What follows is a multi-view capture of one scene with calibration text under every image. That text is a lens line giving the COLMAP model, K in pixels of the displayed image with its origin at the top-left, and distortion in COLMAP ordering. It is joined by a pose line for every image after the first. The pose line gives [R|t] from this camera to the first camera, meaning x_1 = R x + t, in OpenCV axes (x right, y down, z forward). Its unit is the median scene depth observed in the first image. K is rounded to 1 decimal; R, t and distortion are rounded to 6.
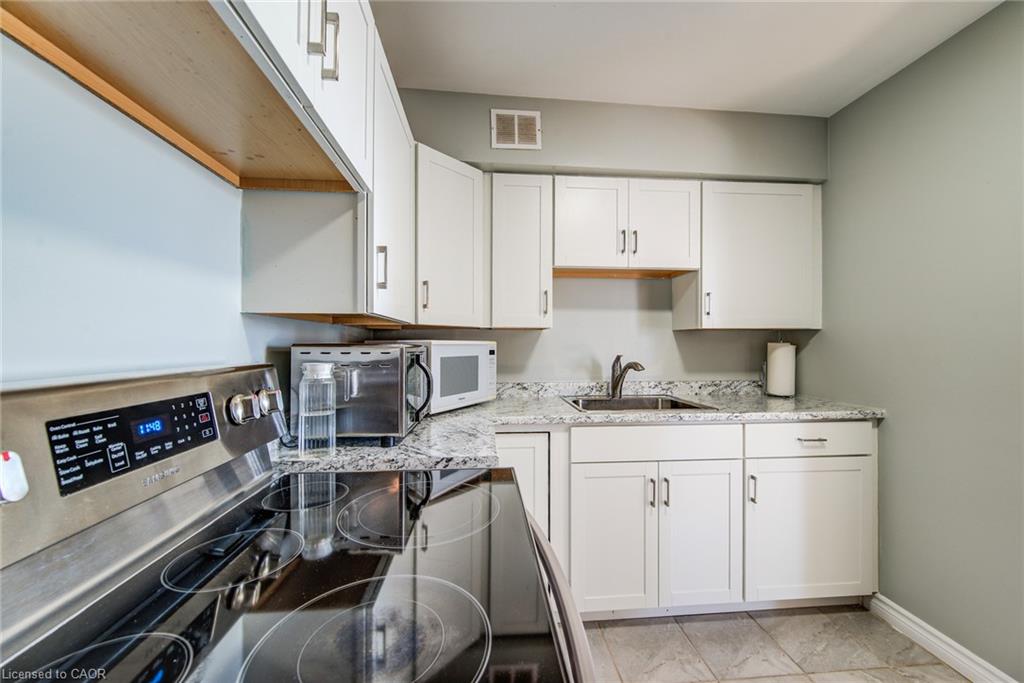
lens RADIAL K [[398.6, 0, 512.0], [0, 398.6, 341.5], [0, 0, 1]] dist [-0.006745, -0.000272]
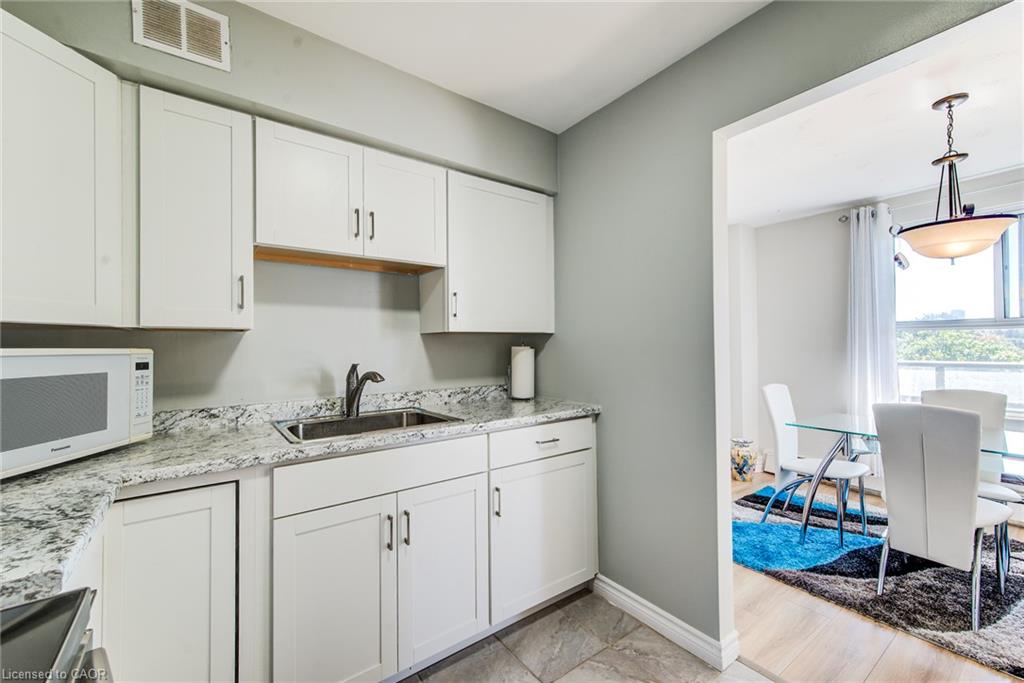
lens RADIAL K [[424.9, 0, 512.0], [0, 424.9, 341.5], [0, 0, 1]] dist [0.008503, -0.000101]
pose [[0.848422, -0.004335, 0.529303, 0.091323], [0.009740, 0.999925, -0.007422, -0.001400], [-0.529231, 0.011453, 0.848400, 0.106735]]
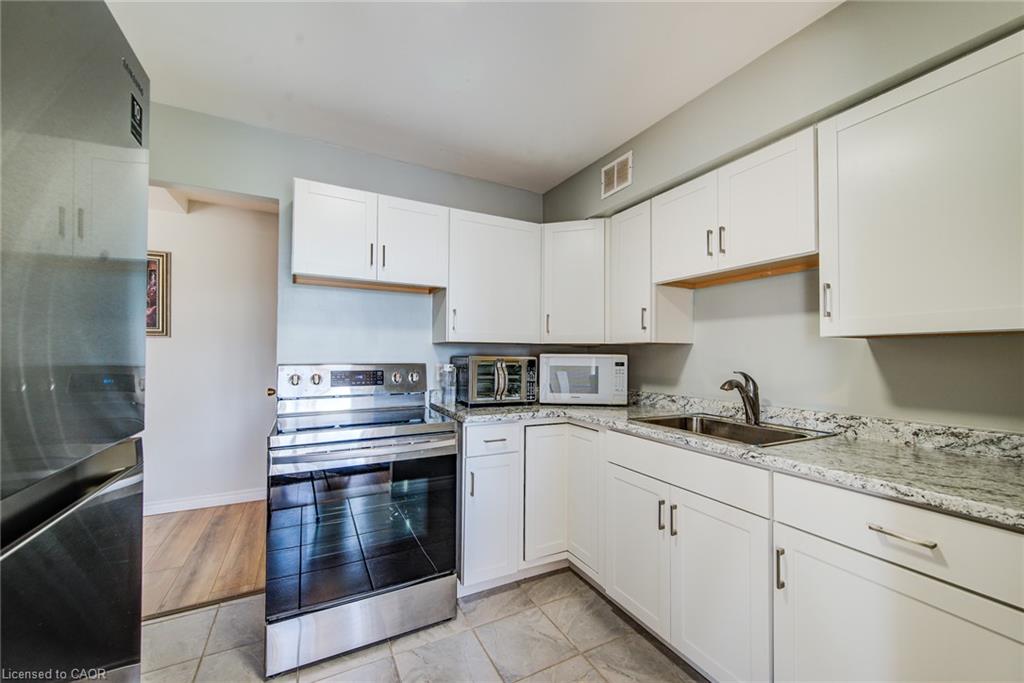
lens RADIAL K [[416.7, 0, 512.0], [0, 416.7, 341.5], [0, 0, 1]] dist [0.000192, 0.000008]
pose [[0.366544, -0.026589, -0.930021, 1.002146], [0.000524, 0.999597, -0.028372, -0.005408], [0.930401, 0.009912, 0.366410, 0.254207]]
